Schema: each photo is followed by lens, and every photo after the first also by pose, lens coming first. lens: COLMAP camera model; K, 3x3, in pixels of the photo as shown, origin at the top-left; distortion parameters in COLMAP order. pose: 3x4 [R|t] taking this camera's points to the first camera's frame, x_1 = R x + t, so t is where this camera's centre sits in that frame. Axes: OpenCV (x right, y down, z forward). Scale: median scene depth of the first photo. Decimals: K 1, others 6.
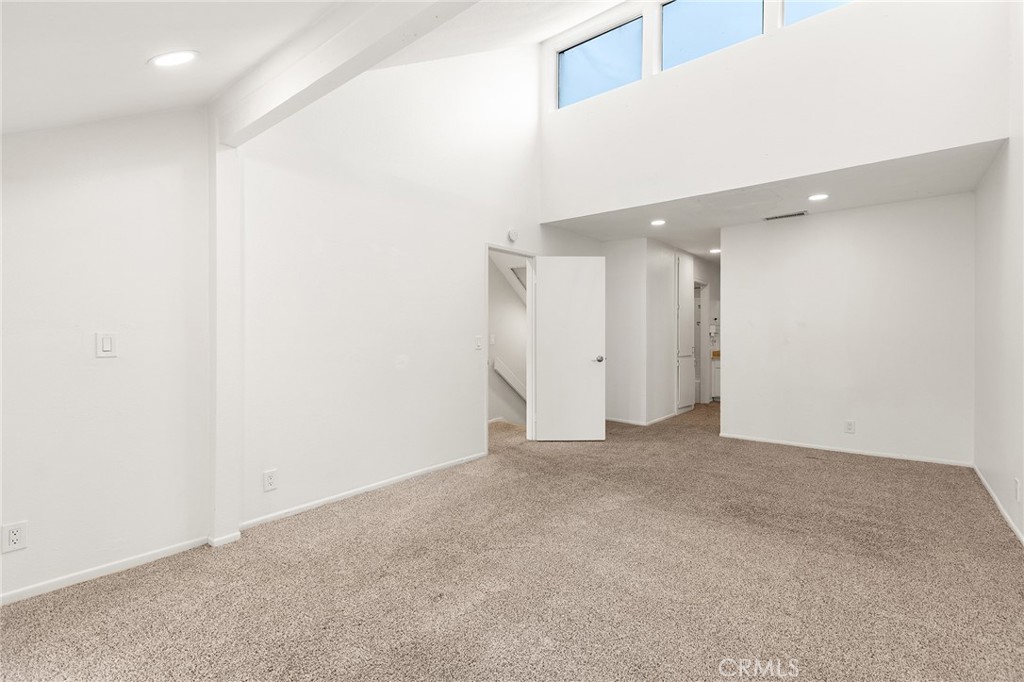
lens RADIAL K [[471.9, 0, 517.3], [0, 471.9, 328.8], [0, 0, 1]] dist [0.002450, 0.000059]
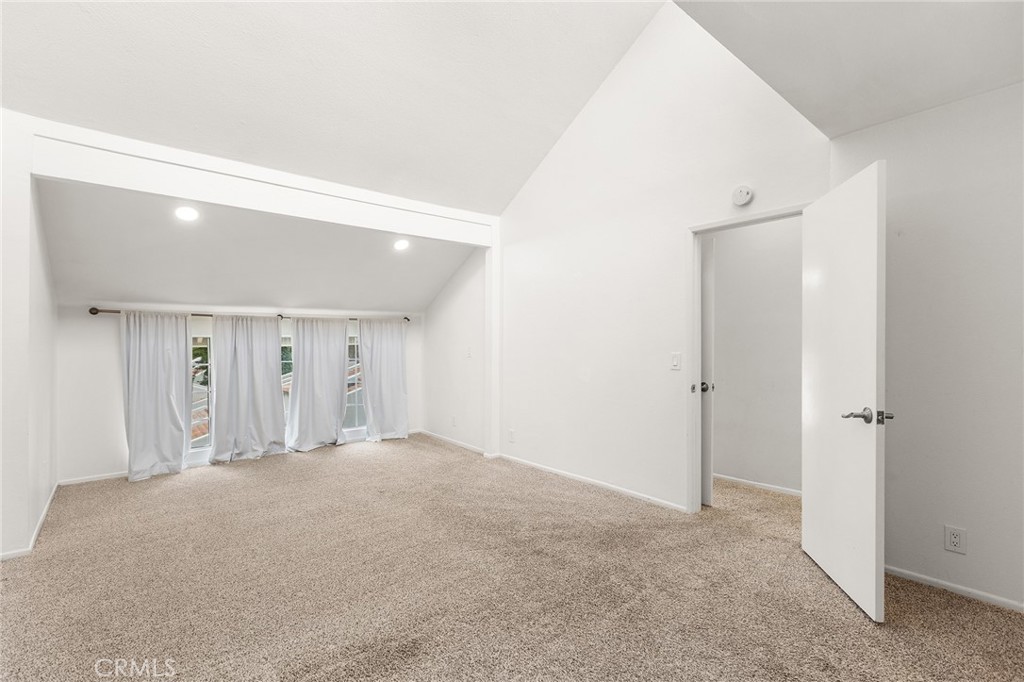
lens RADIAL K [[461.0, 0, 512.0], [0, 461.0, 341.0], [0, 0, 1]] dist [0.000221, -0.000110]
pose [[-0.190188, -0.011893, -0.981676, 0.627822], [-0.002149, 0.999929, -0.011698, 0.005013], [0.981745, -0.000116, -0.190200, 0.774904]]
